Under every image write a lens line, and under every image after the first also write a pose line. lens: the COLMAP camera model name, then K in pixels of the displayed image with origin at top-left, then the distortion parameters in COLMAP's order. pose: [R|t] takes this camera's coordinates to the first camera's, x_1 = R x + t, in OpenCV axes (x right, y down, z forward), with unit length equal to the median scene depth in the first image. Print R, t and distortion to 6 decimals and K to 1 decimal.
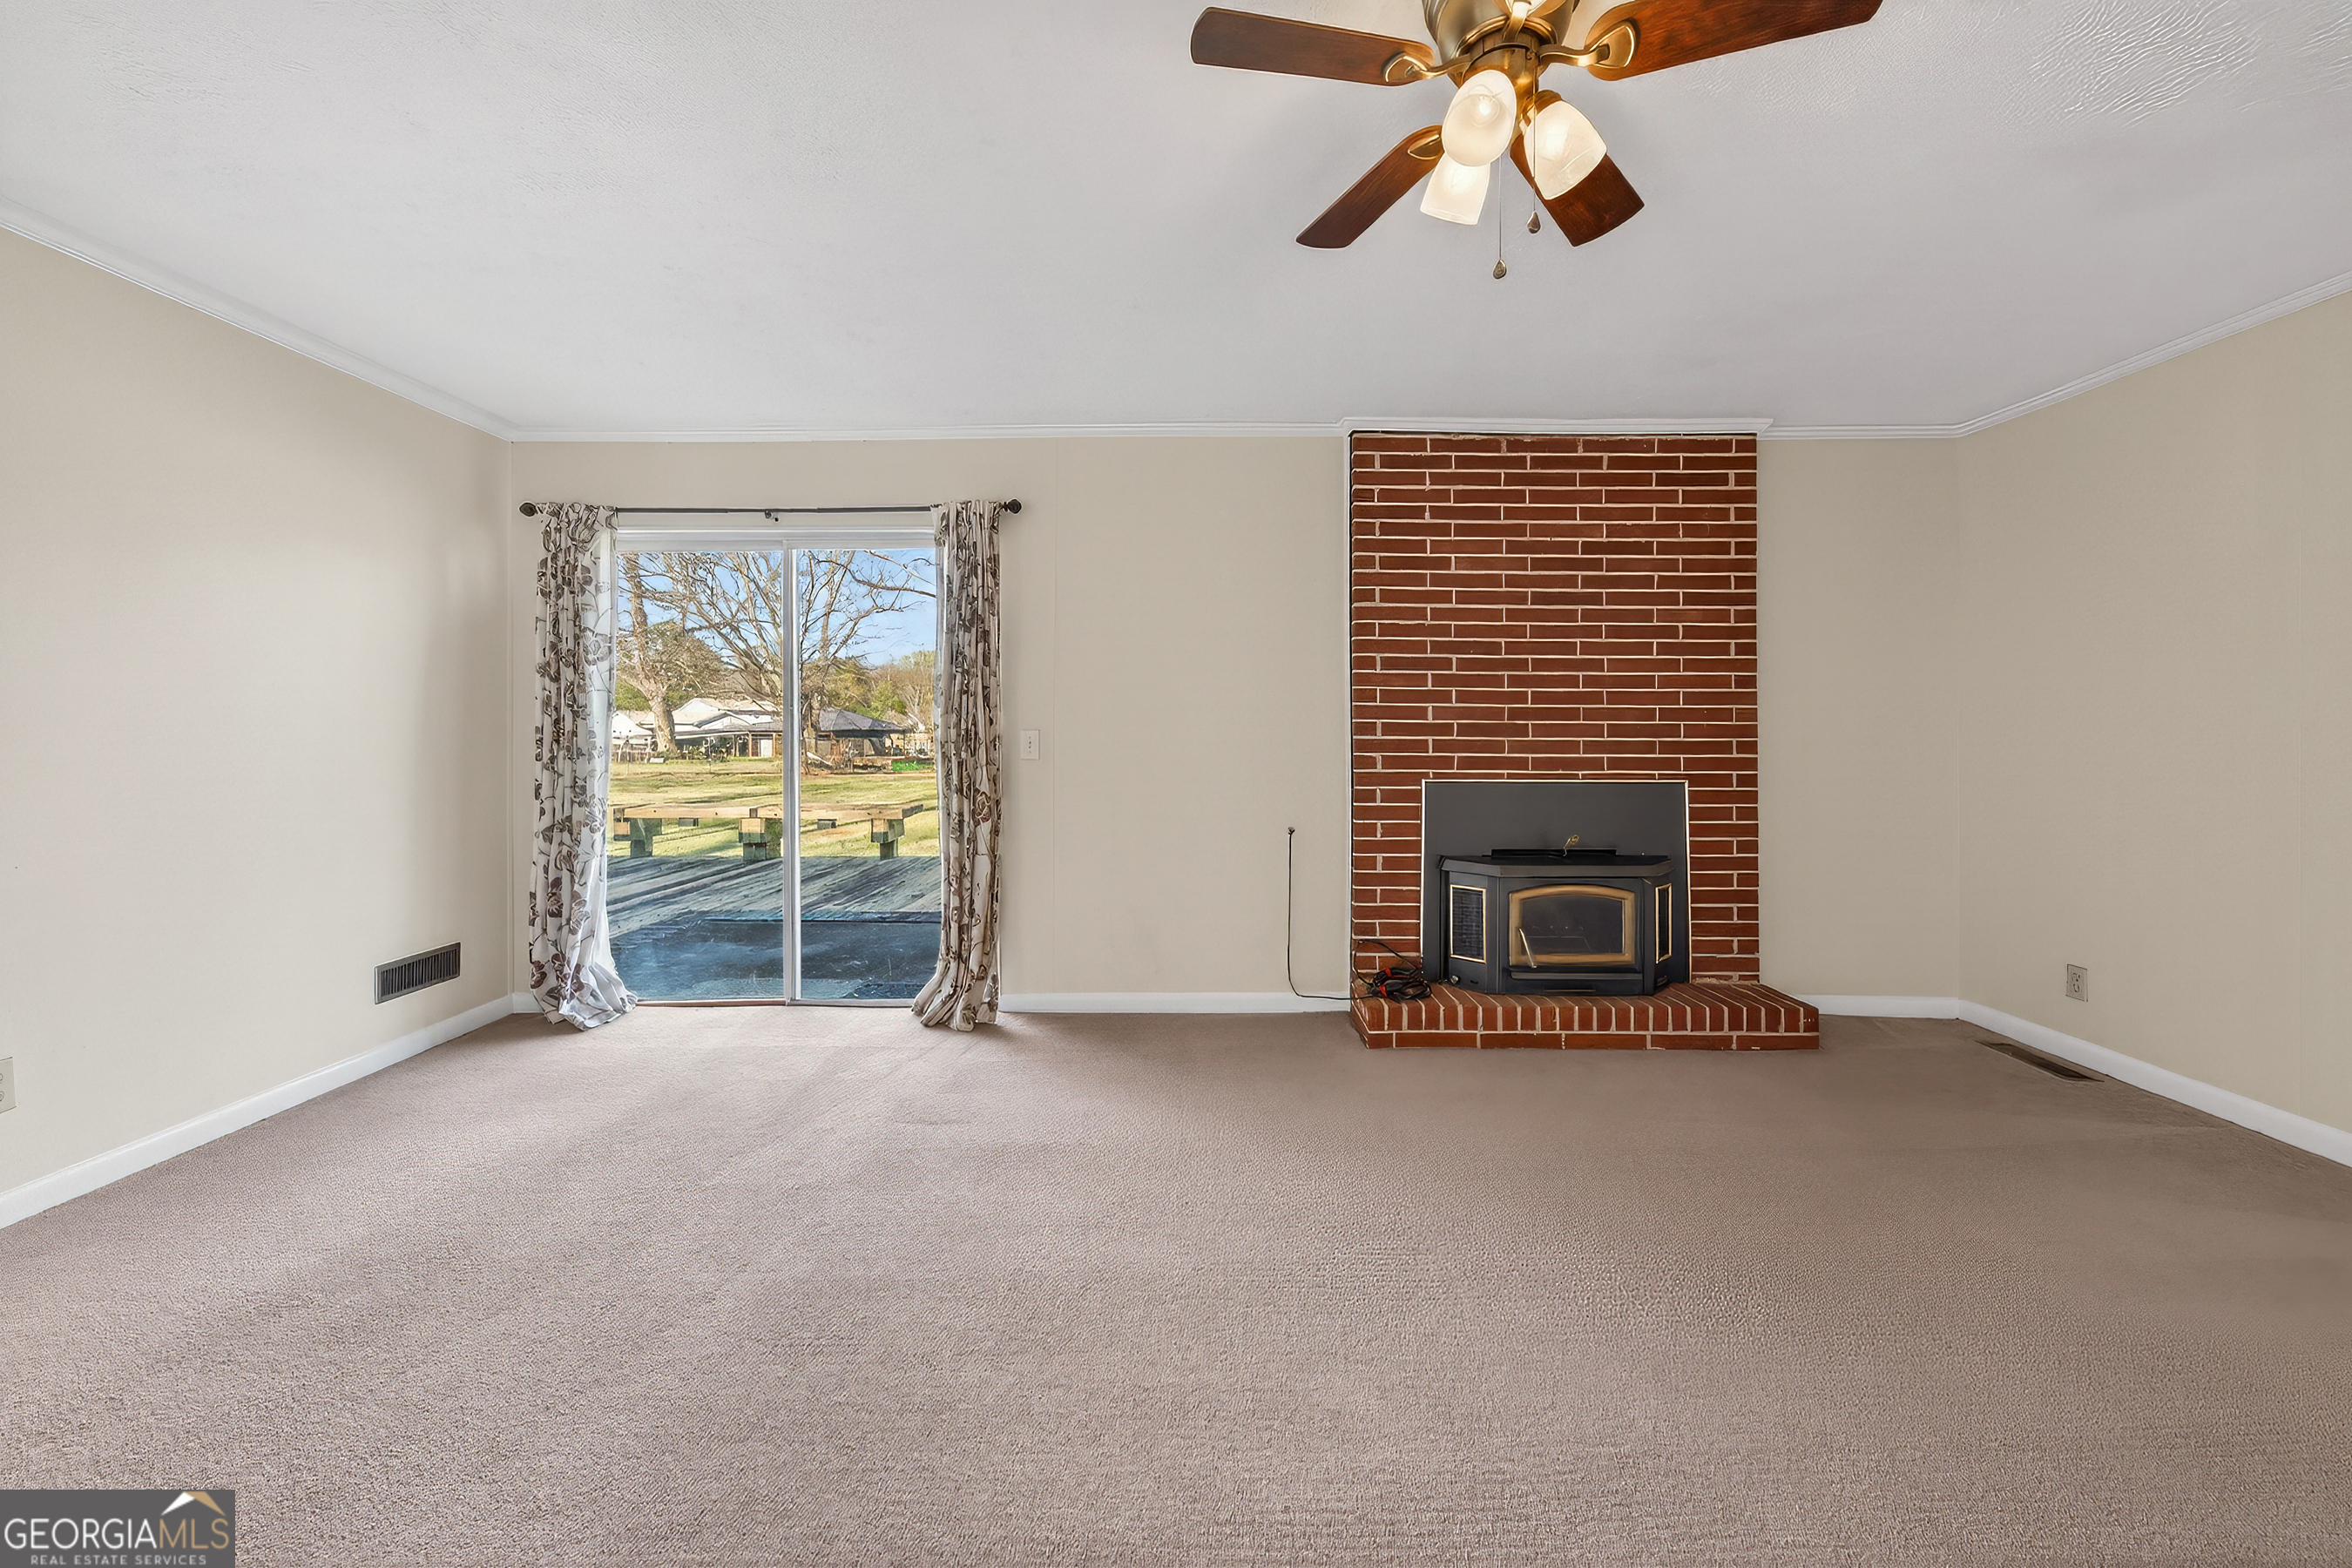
lens RADIAL K [[847.9, 0, 1181.8], [0, 847.9, 737.8], [0, 0, 1]] dist [-0.024249, 0.019814]
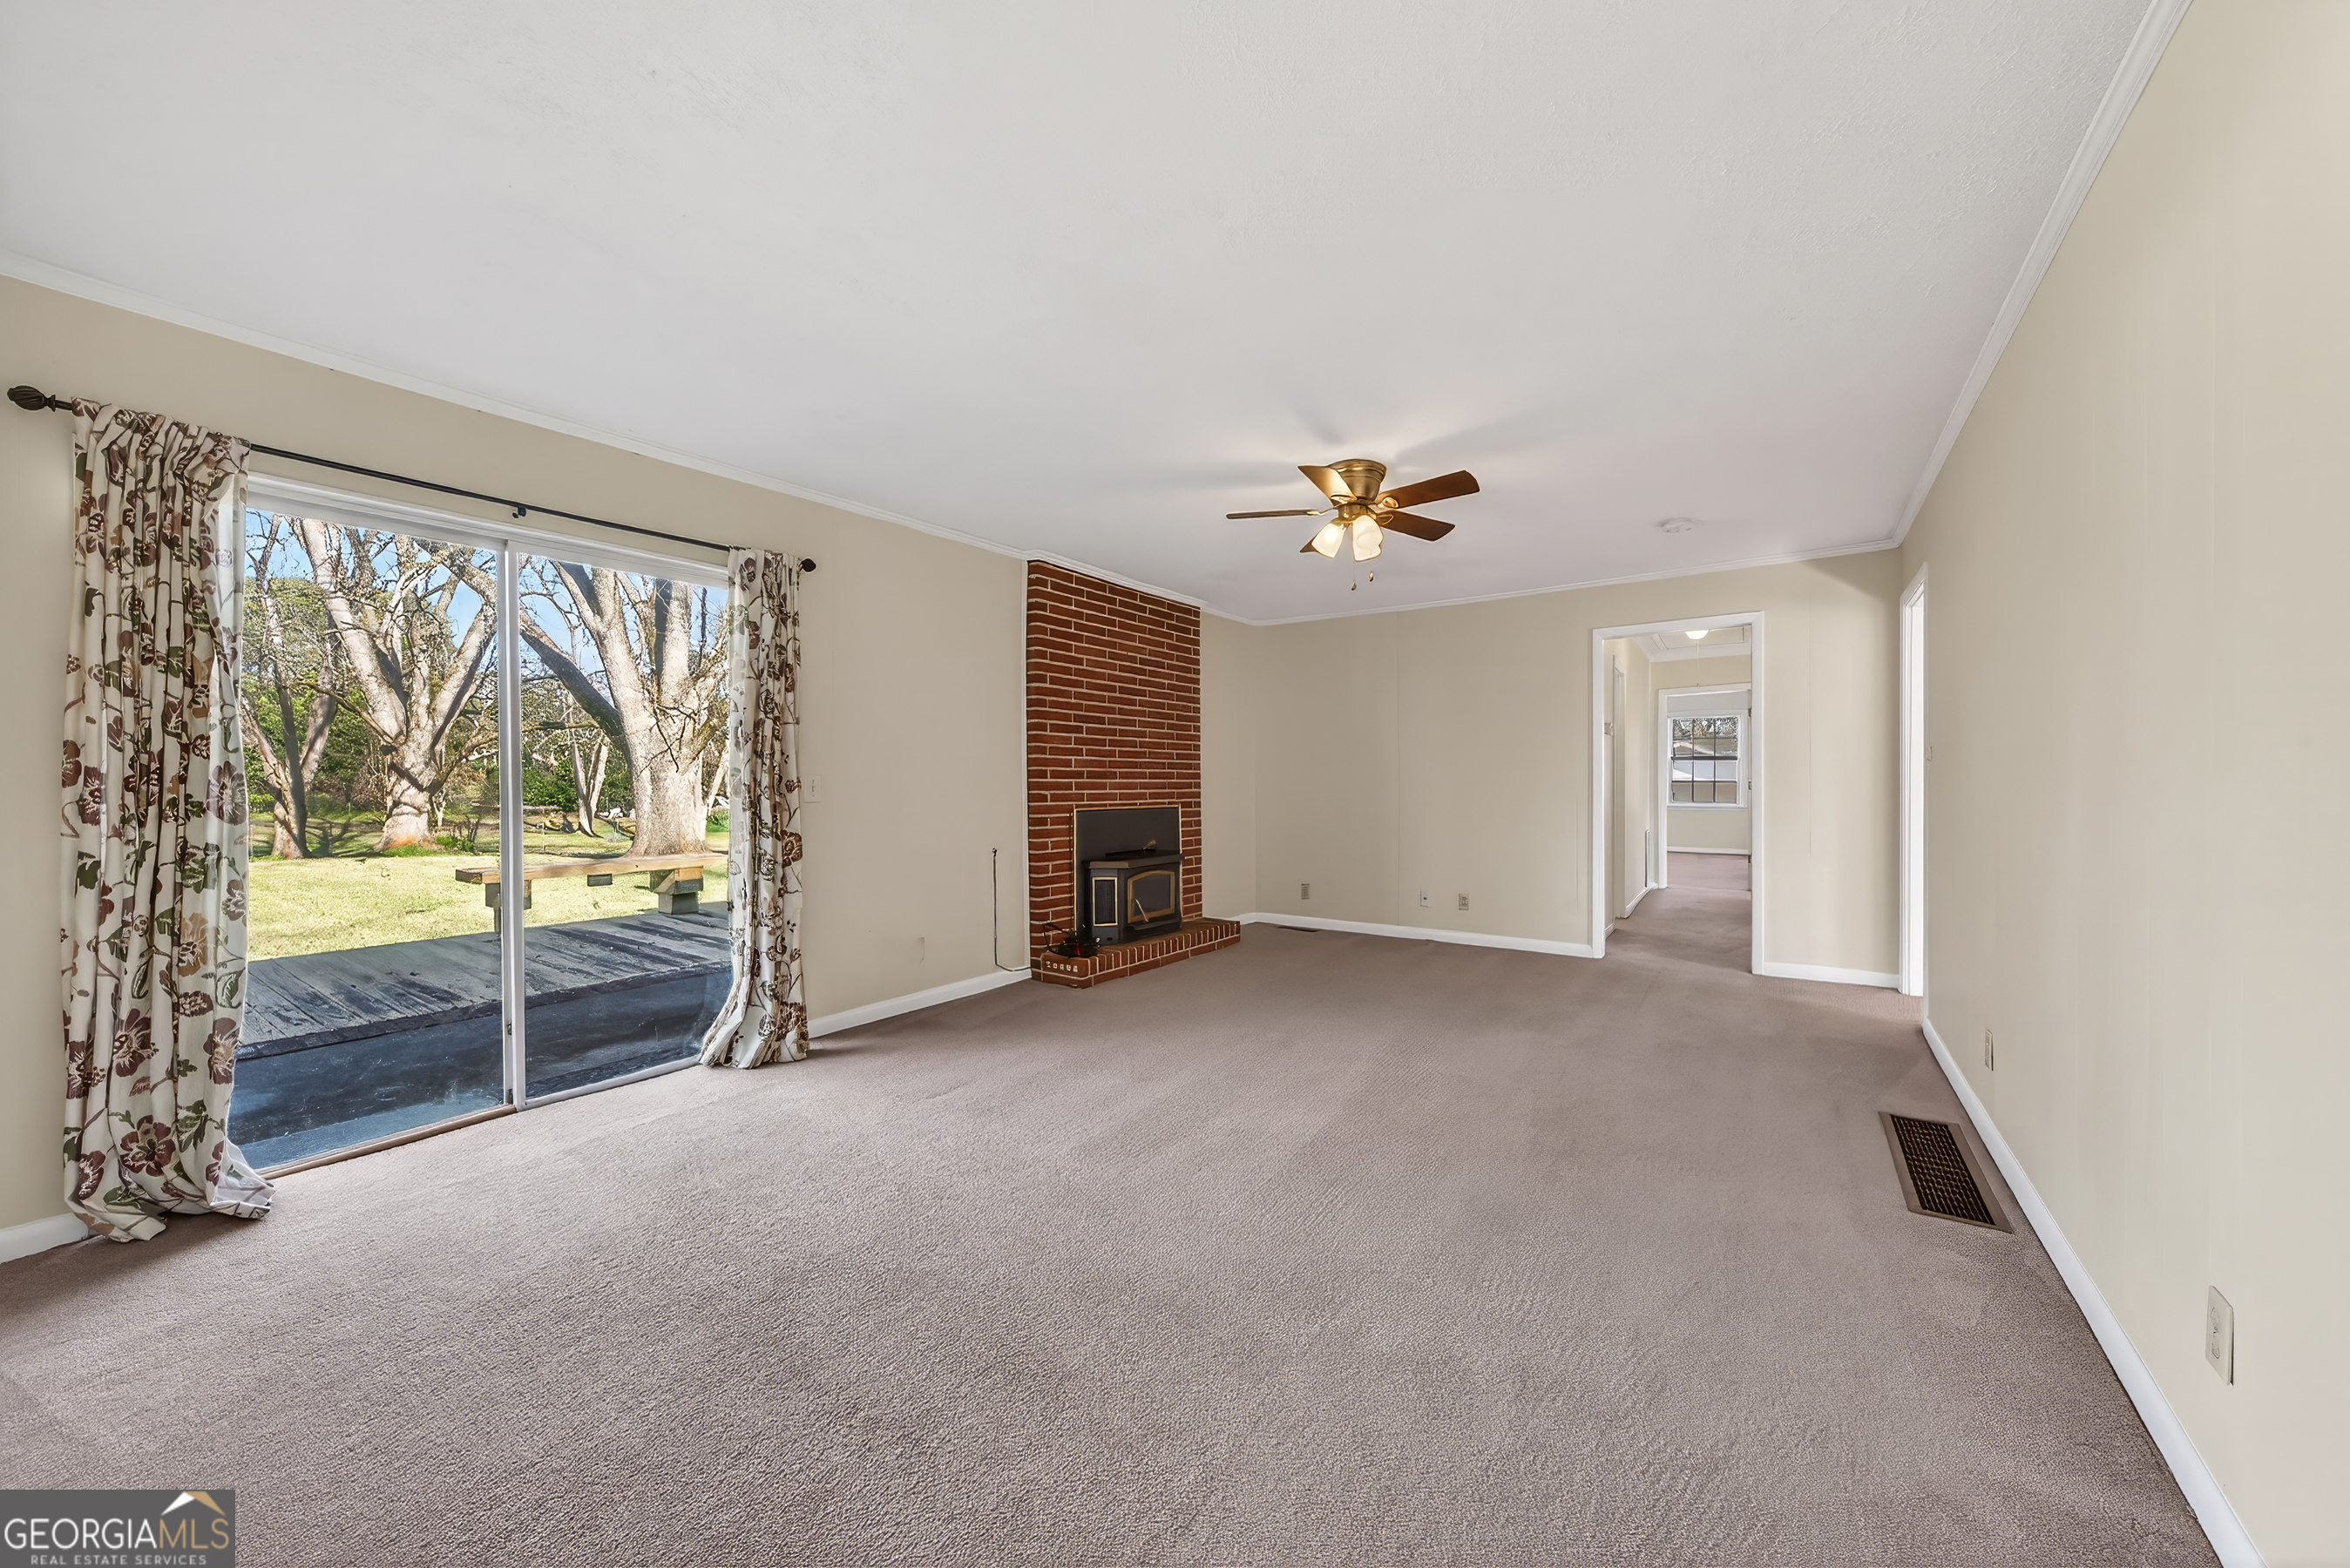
lens RADIAL K [[872.0, 0, 1175.0], [0, 872.0, 784.0], [0, 0, 1]] dist [0.000421, 0.000128]
pose [[0.571595, -0.007787, 0.820499, -0.847399], [0.001668, 0.999964, 0.008329, -0.005754], [-0.820534, -0.003392, 0.571587, -0.004573]]
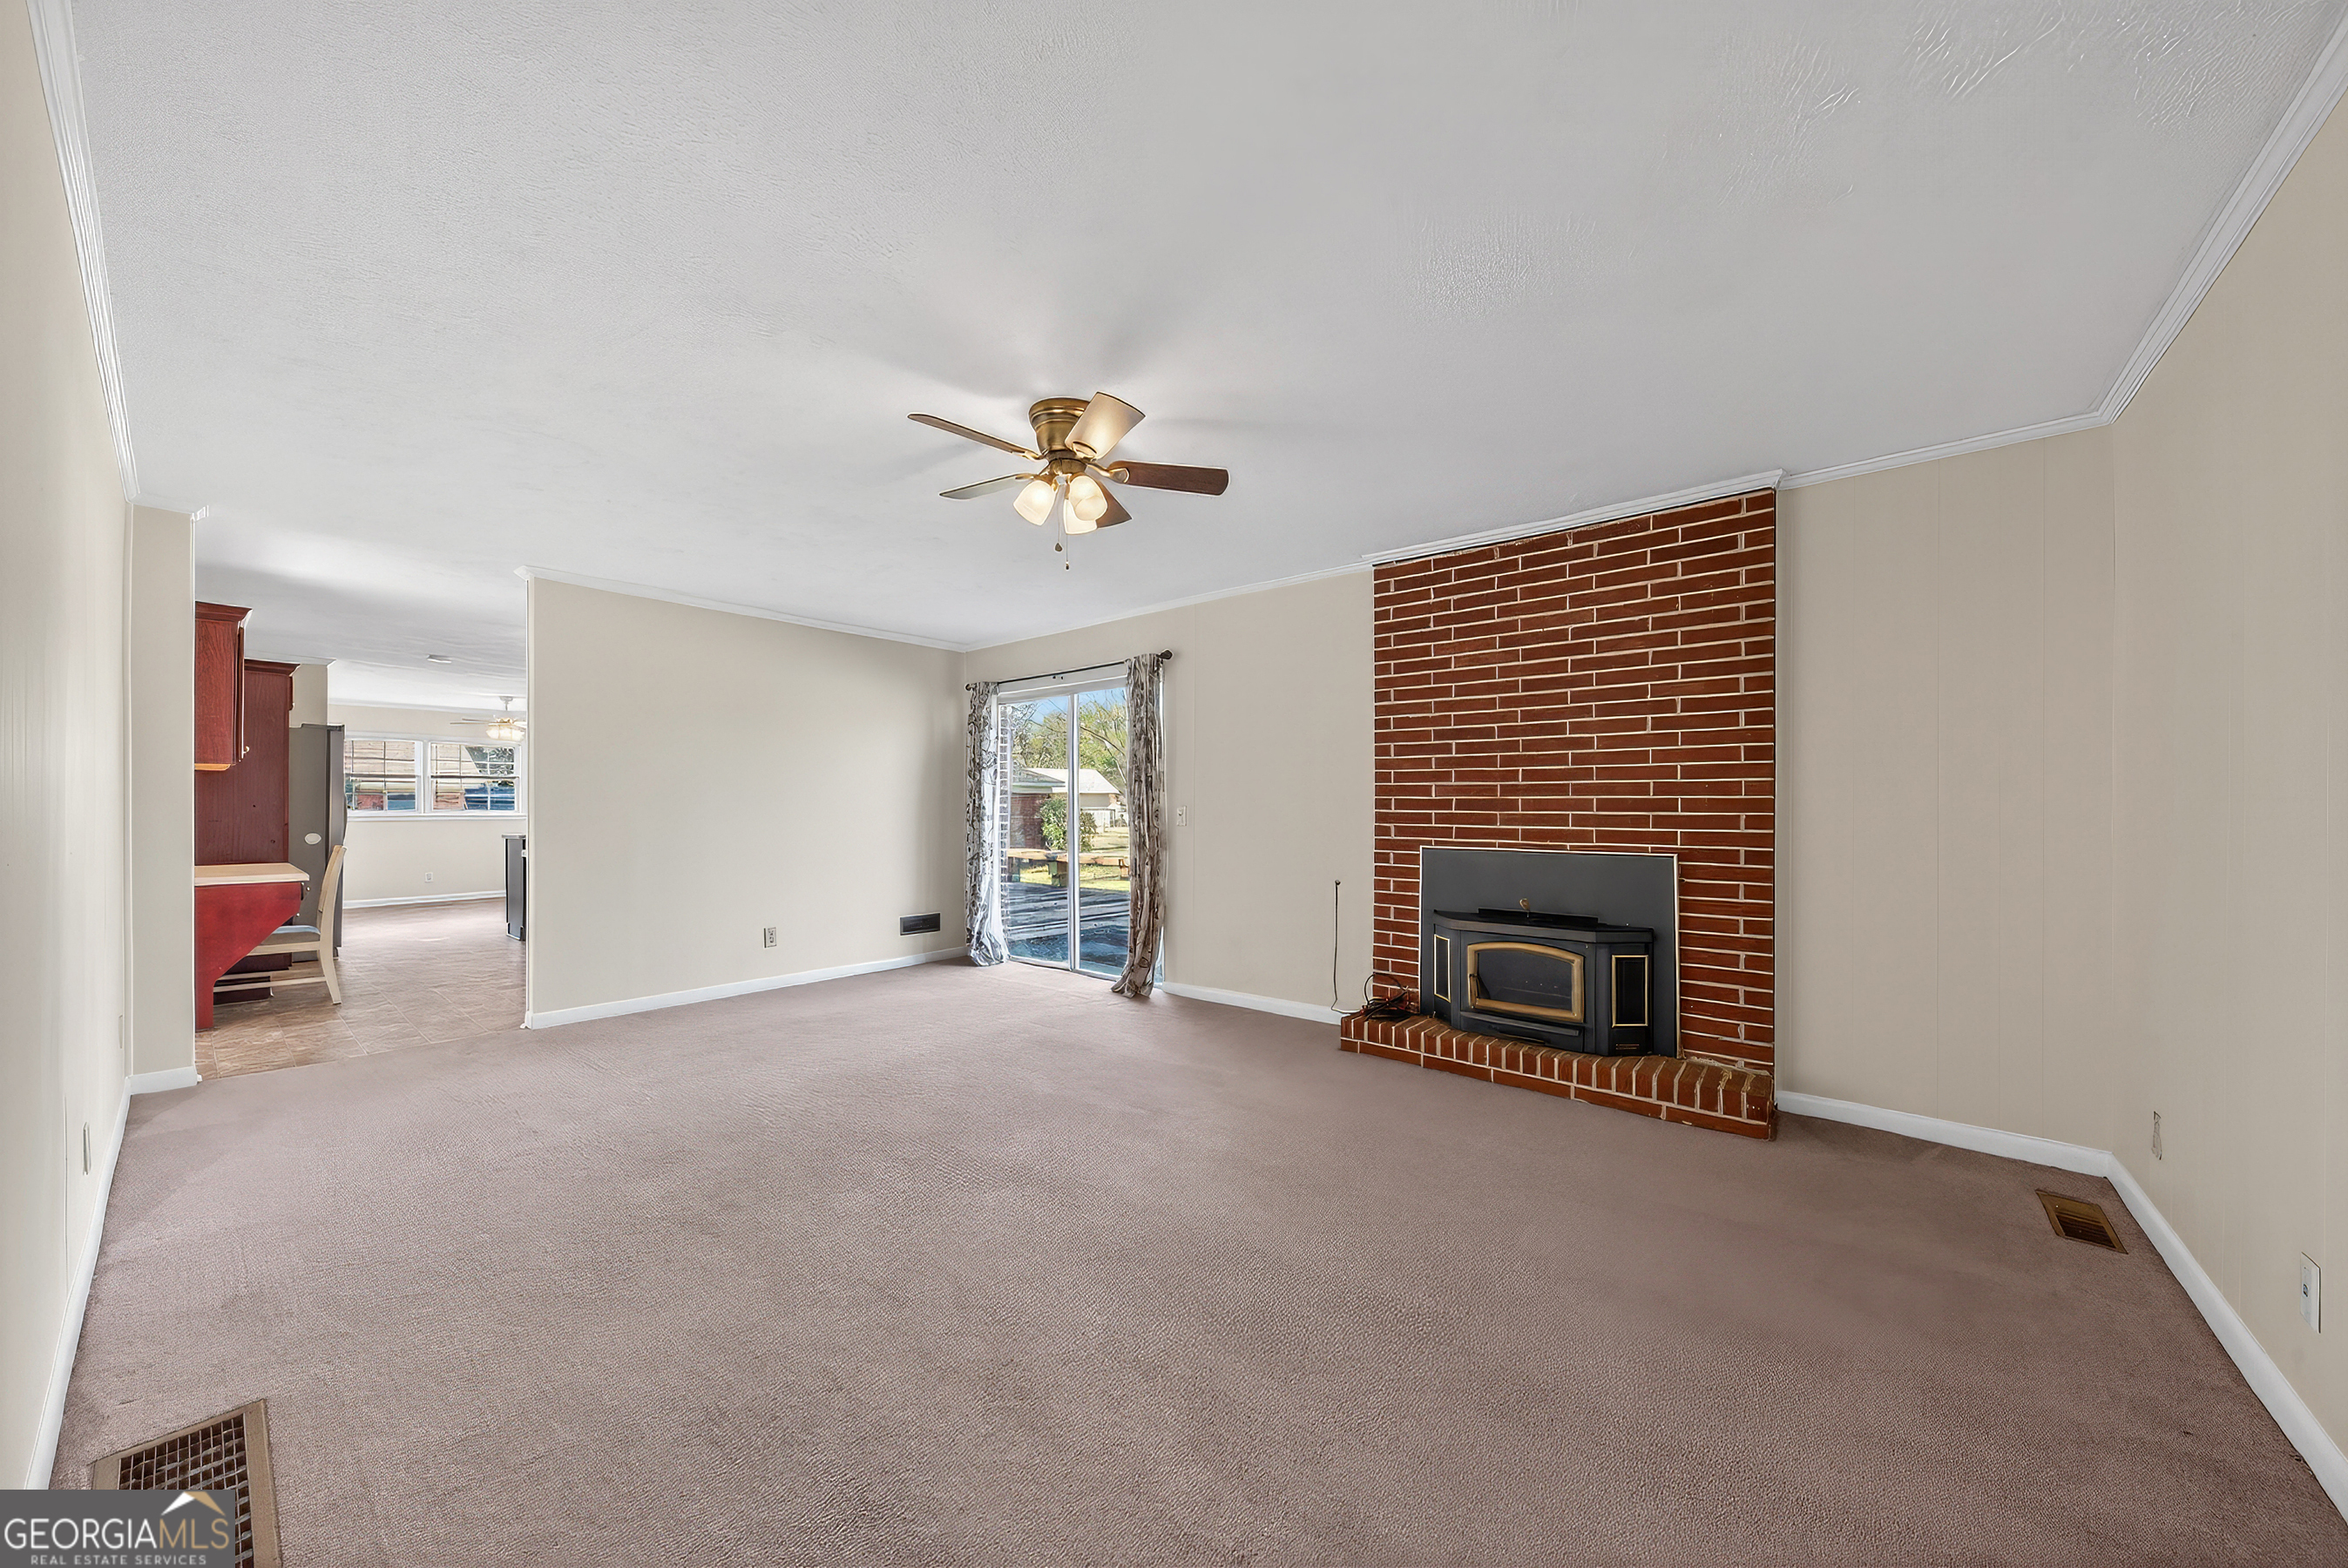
lens RADIAL K [[806.9, 0, 1168.3], [0, 806.9, 814.3], [0, 0, 1]] dist [-0.000962, 0.000015]
pose [[0.776612, 0.006401, -0.629947, 0.723153], [-0.003232, 0.999976, 0.006178, -0.001478], [0.629971, -0.002762, 0.776614, -0.117496]]
